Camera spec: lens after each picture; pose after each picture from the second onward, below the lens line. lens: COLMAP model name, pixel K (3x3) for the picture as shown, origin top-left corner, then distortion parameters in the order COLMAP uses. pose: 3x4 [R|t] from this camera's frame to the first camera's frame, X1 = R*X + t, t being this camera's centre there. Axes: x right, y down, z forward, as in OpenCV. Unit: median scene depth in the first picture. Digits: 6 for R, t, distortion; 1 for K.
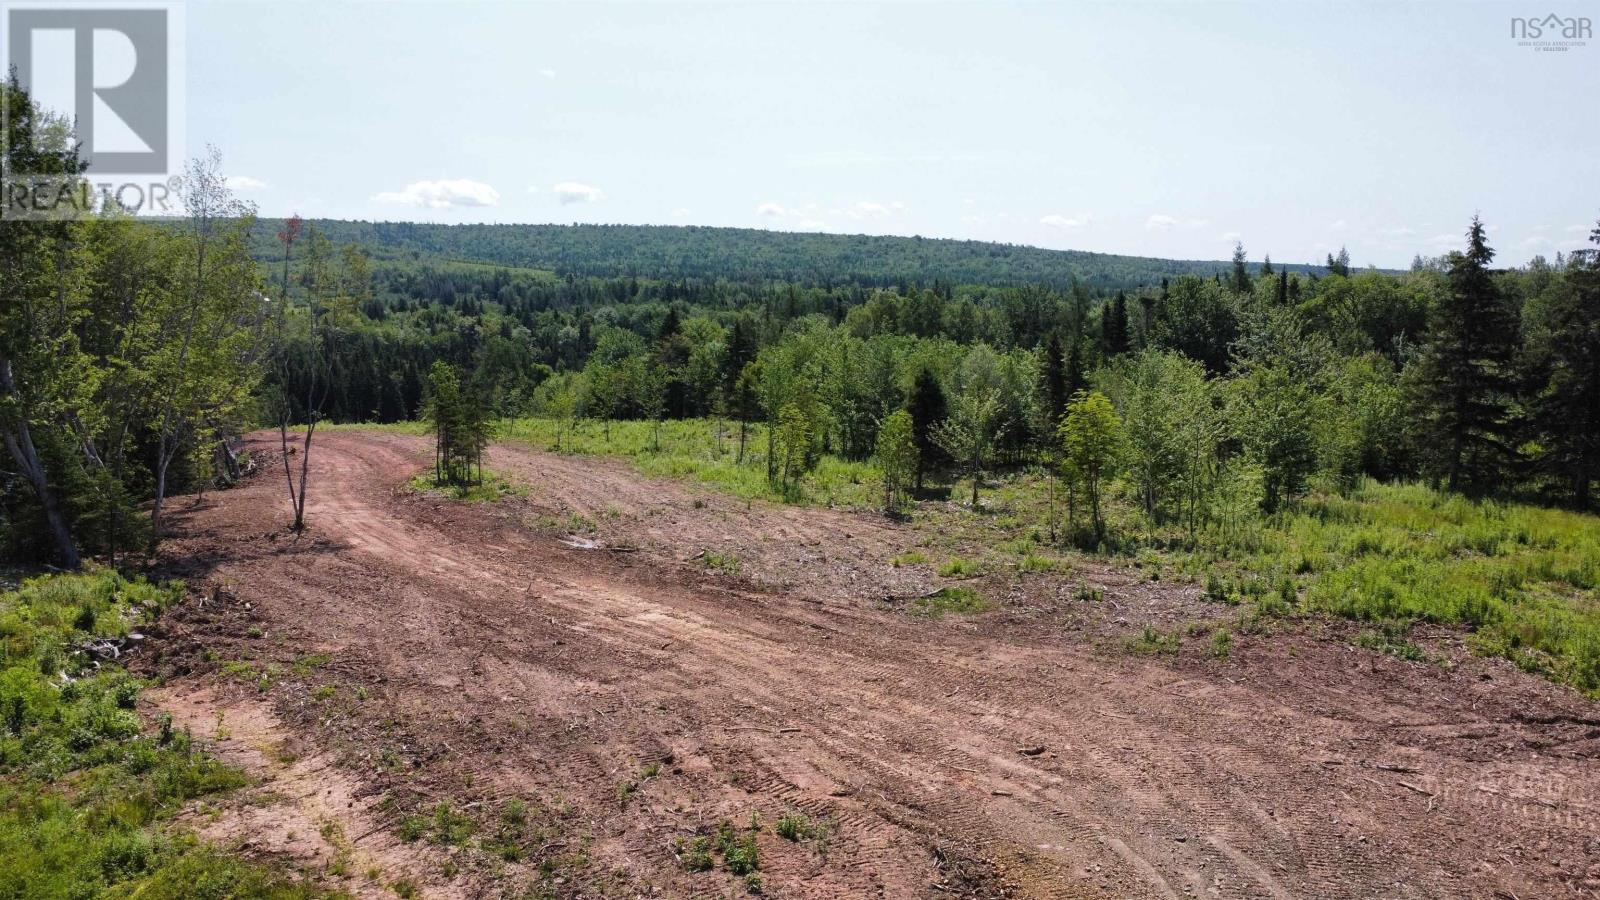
lens RADIAL K [[1186.5, 0, 812.2], [0, 1186.5, 447.8], [0, 0, 1]] dist [-0.229787, 0.437942]
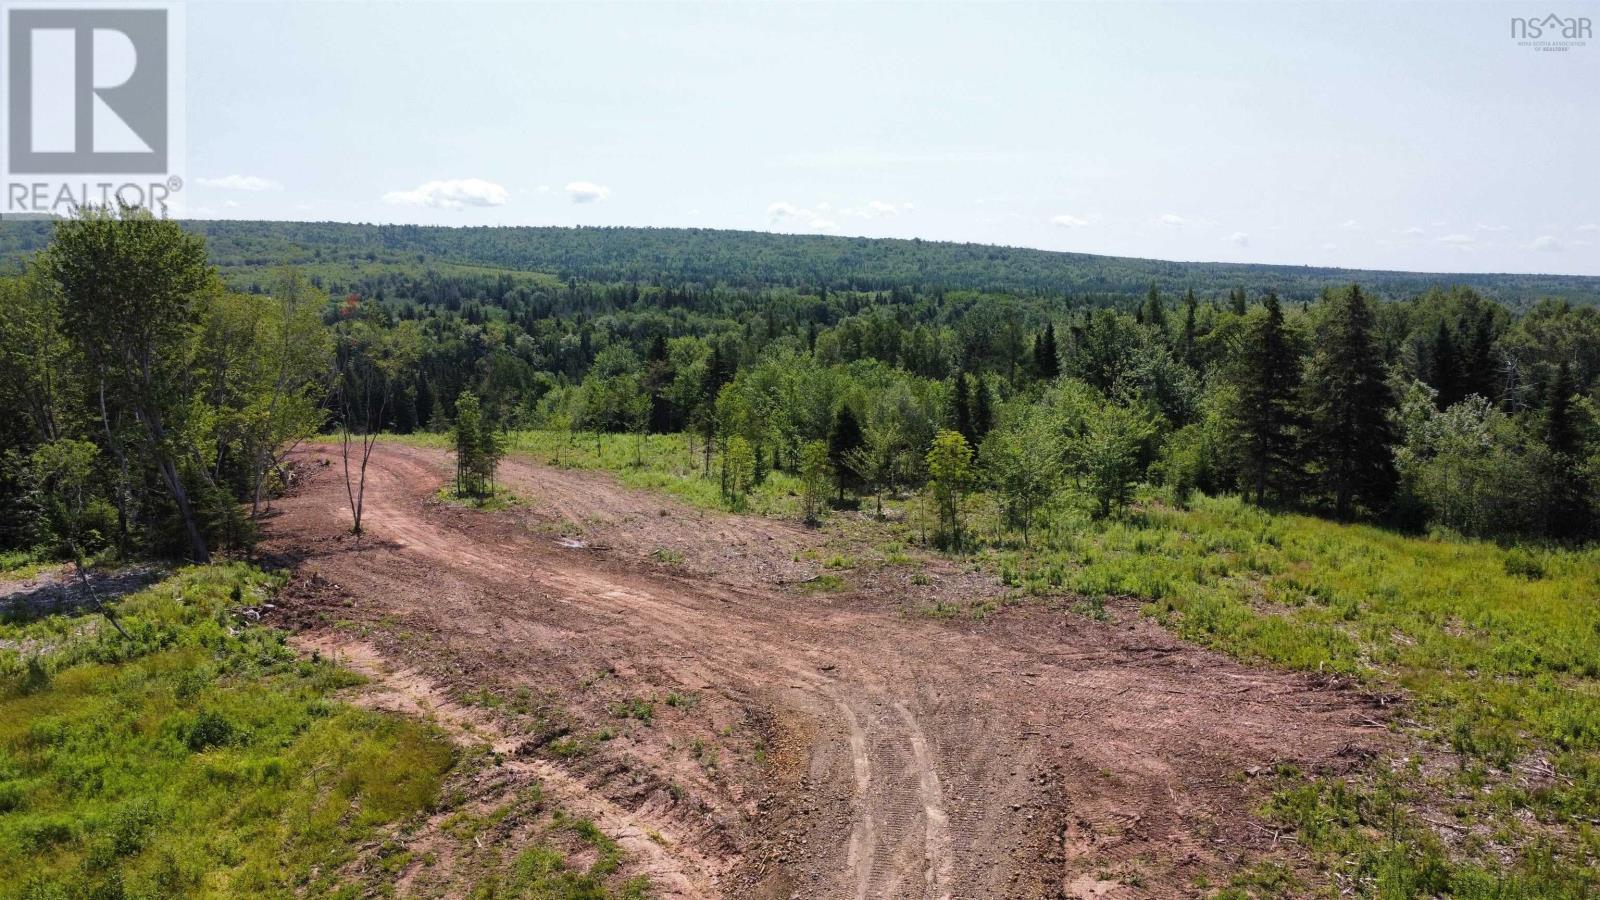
lens RADIAL K [[1186.5, 0, 812.2], [0, 1186.5, 447.8], [0, 0, 1]] dist [-0.229787, 0.437942]
pose [[0.999996, 0.000136, -0.002872, 0.009555], [-0.000135, 1.000000, 0.000254, -0.003271], [0.002872, -0.000253, 0.999996, -0.039052]]
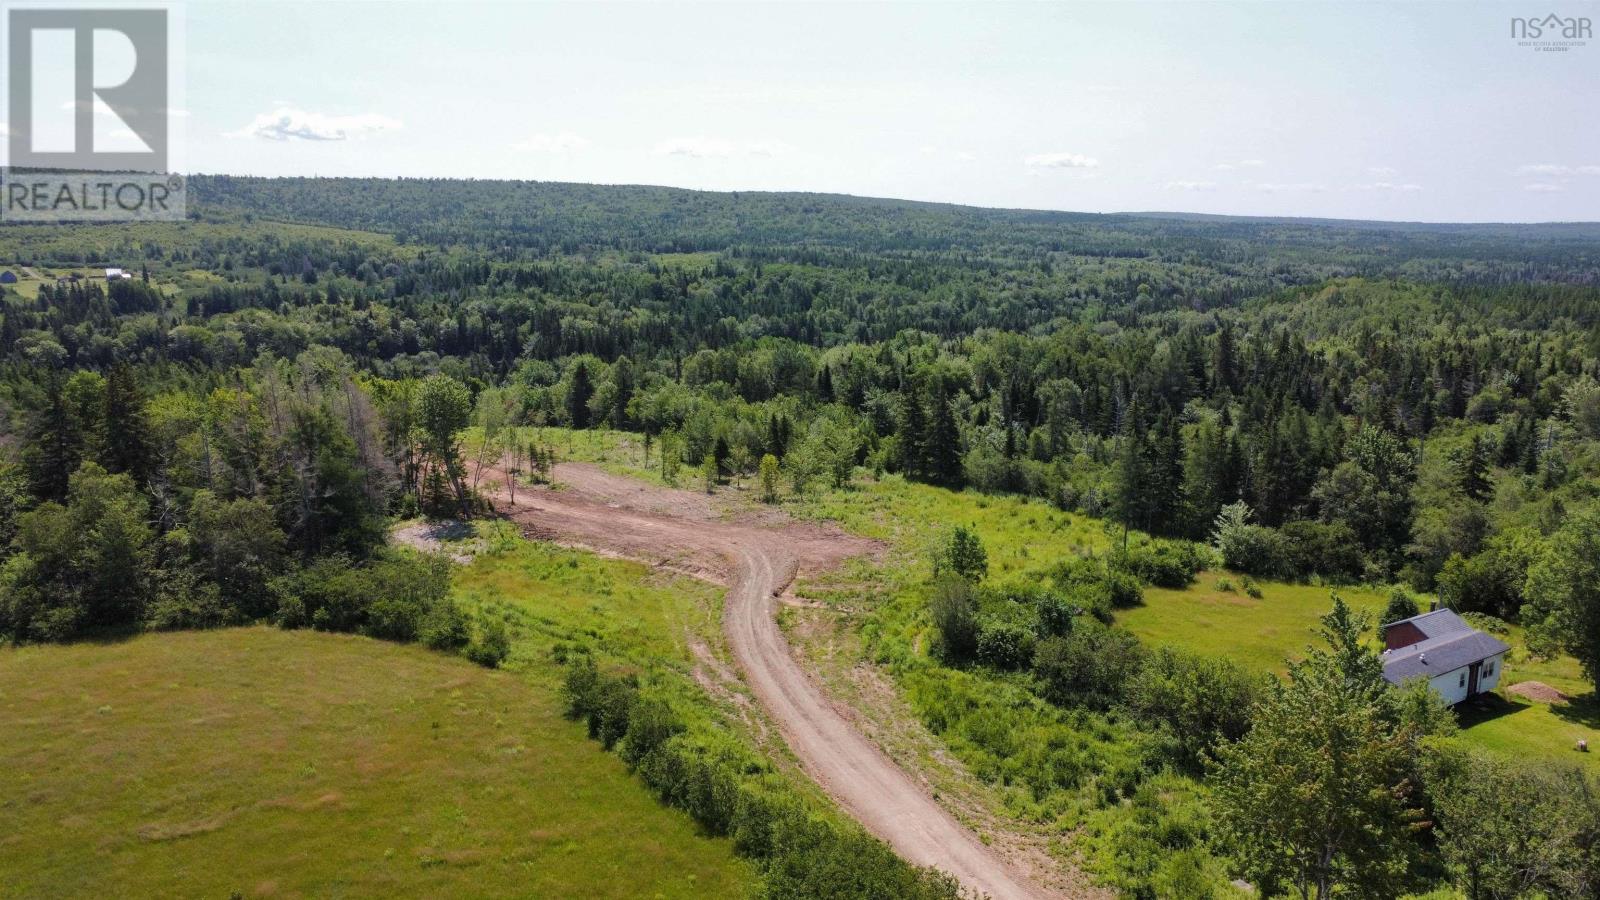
lens RADIAL K [[1186.5, 0, 812.2], [0, 1186.5, 447.8], [0, 0, 1]] dist [-0.229787, 0.437942]
pose [[0.988685, -0.026982, 0.147561, -0.014735], [0.019109, 0.998330, 0.054518, -0.027486], [-0.148785, -0.051082, 0.987549, -0.255938]]
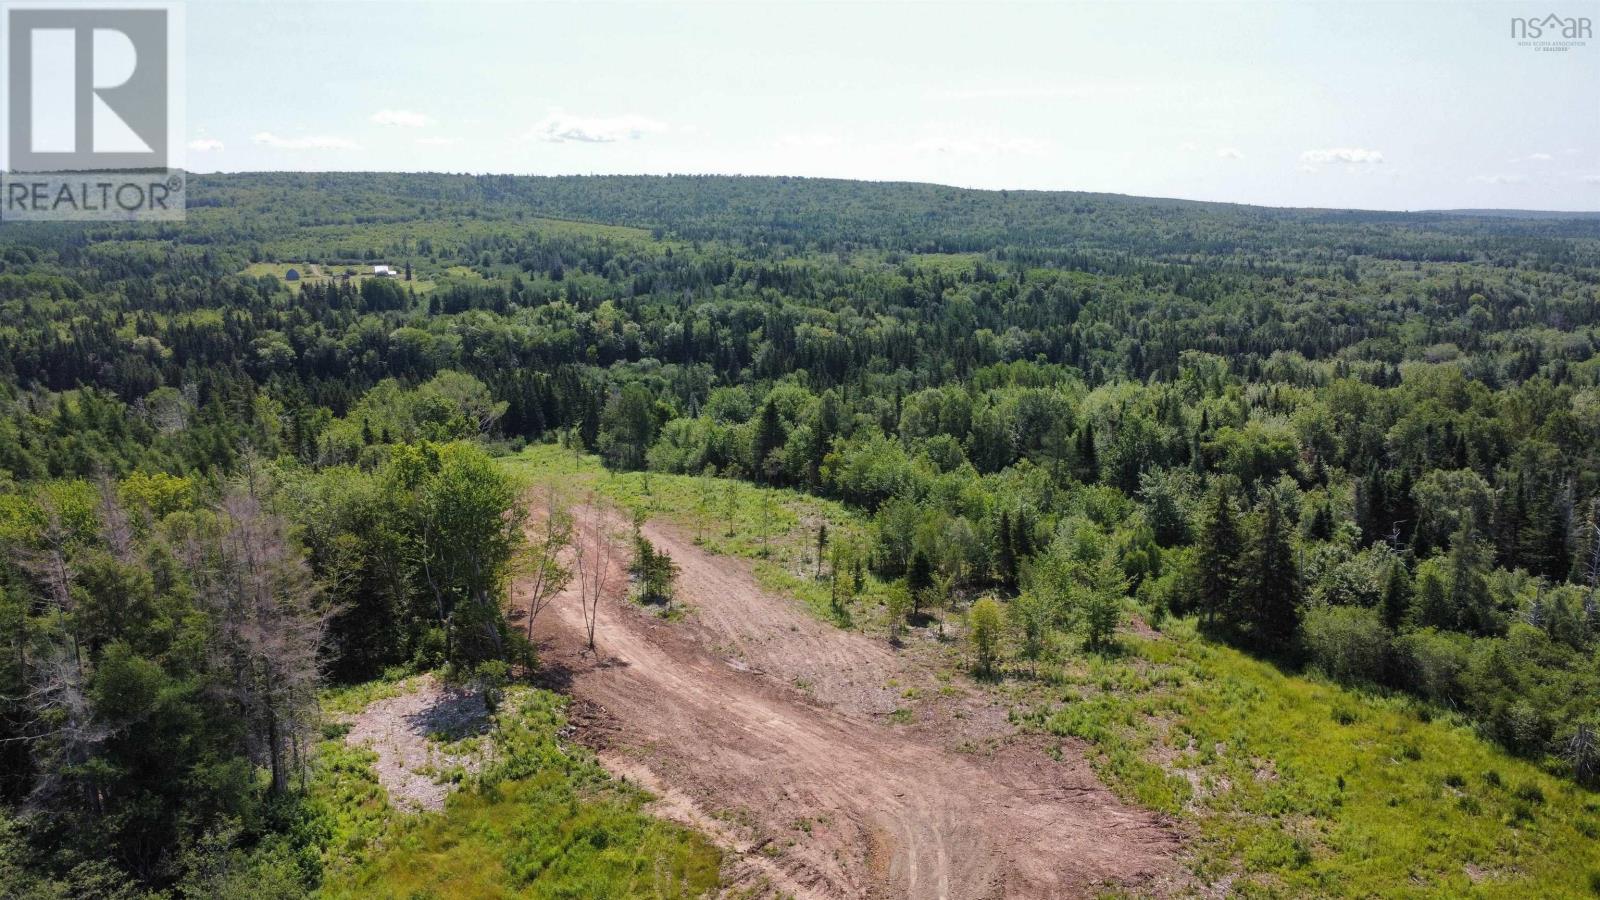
lens RADIAL K [[1186.5, 0, 812.2], [0, 1186.5, 447.8], [0, 0, 1]] dist [-0.229787, 0.437942]
pose [[0.997105, 0.013957, -0.074743, 0.009684], [-0.009846, 0.998433, 0.055082, -0.047249], [0.075395, -0.054186, 0.995680, -0.117315]]
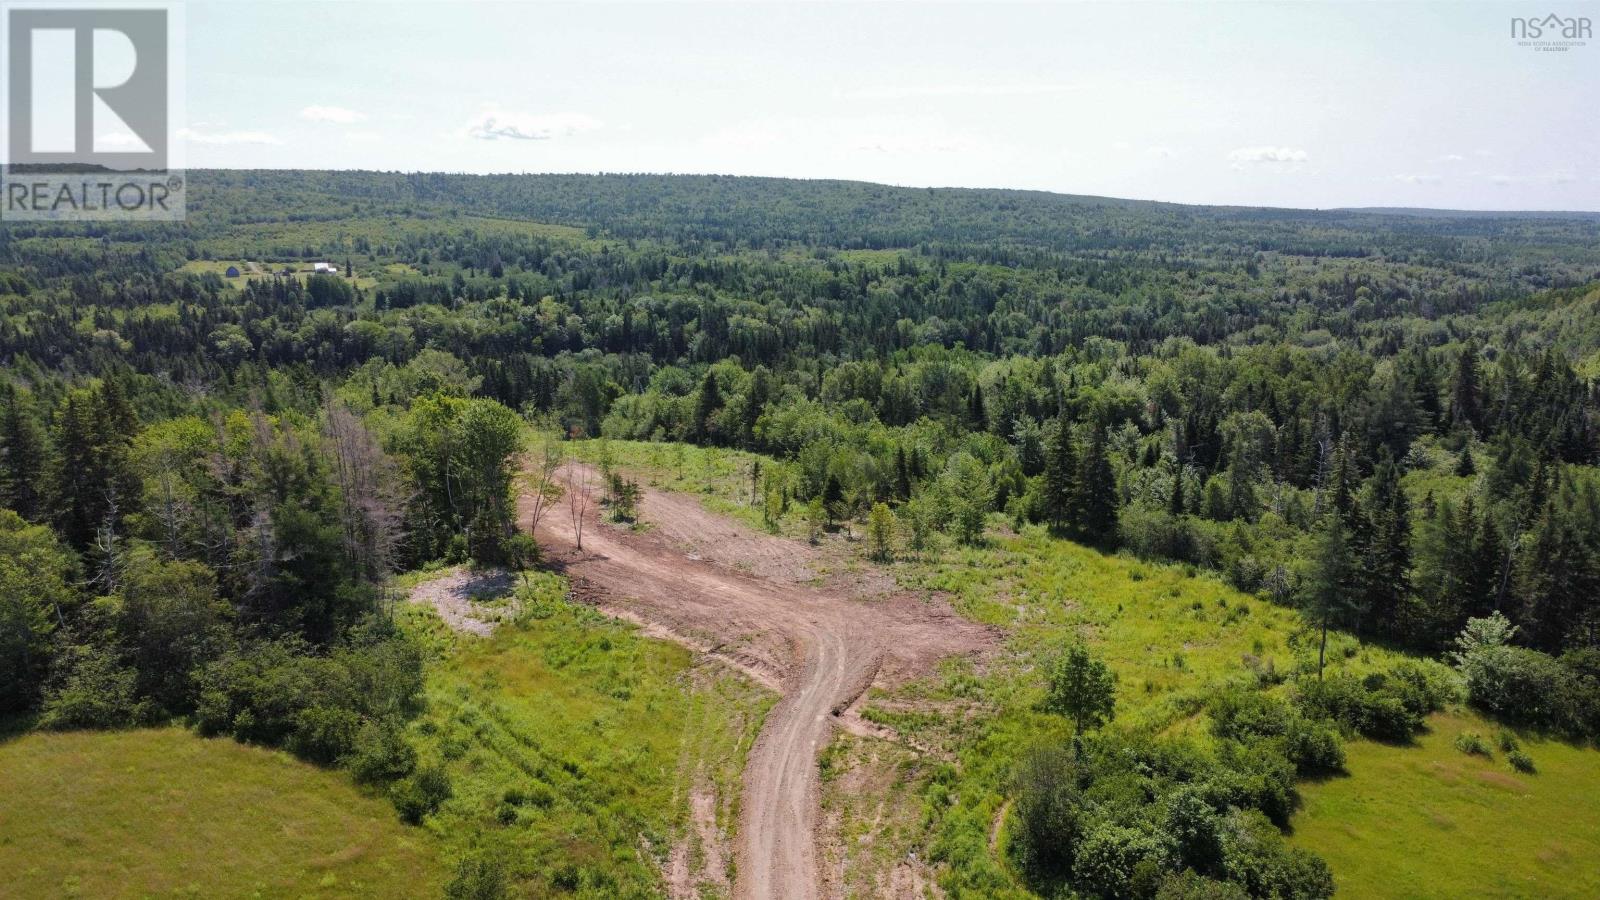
lens RADIAL K [[1186.5, 0, 812.2], [0, 1186.5, 447.8], [0, 0, 1]] dist [-0.229787, 0.437942]
pose [[0.999843, 0.002450, -0.017524, 0.014346], [-0.001449, 0.998378, 0.056906, -0.036992], [0.017635, -0.056872, 0.998226, -0.193596]]
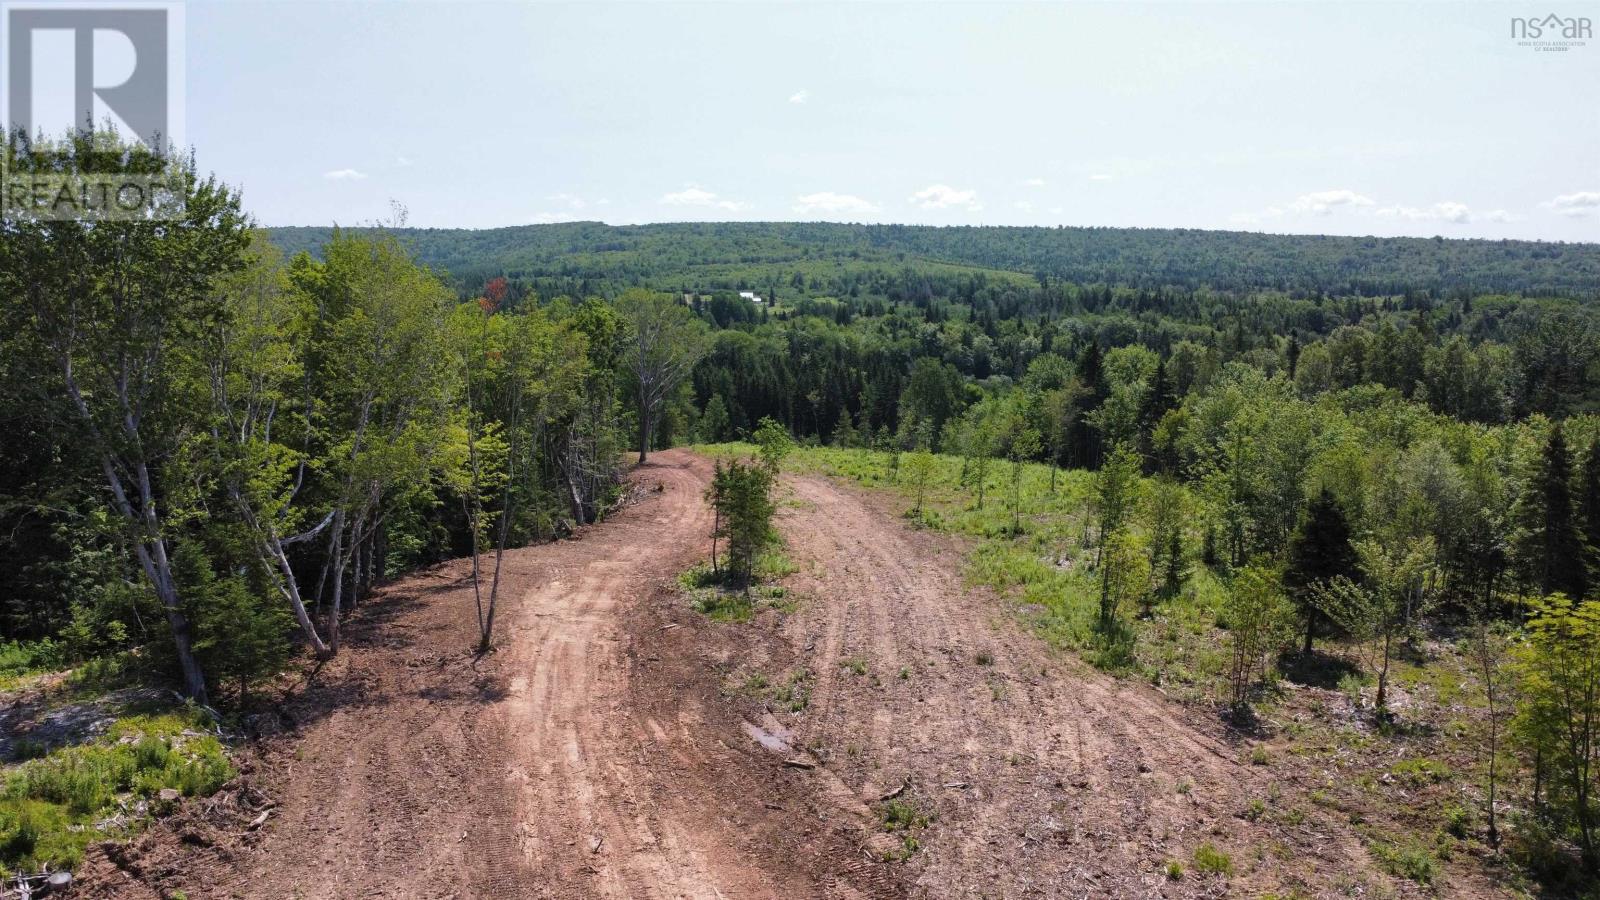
lens RADIAL K [[1177.8, 0, 834.0], [0, 1177.8, 448.2], [0, 0, 1]] dist [-0.187065, 0.428378]
pose [[0.924882, 0.054464, -0.376334, 0.012366], [-0.054422, 0.998460, 0.010751, -0.012250], [0.376340, 0.010538, 0.926422, 0.037408]]
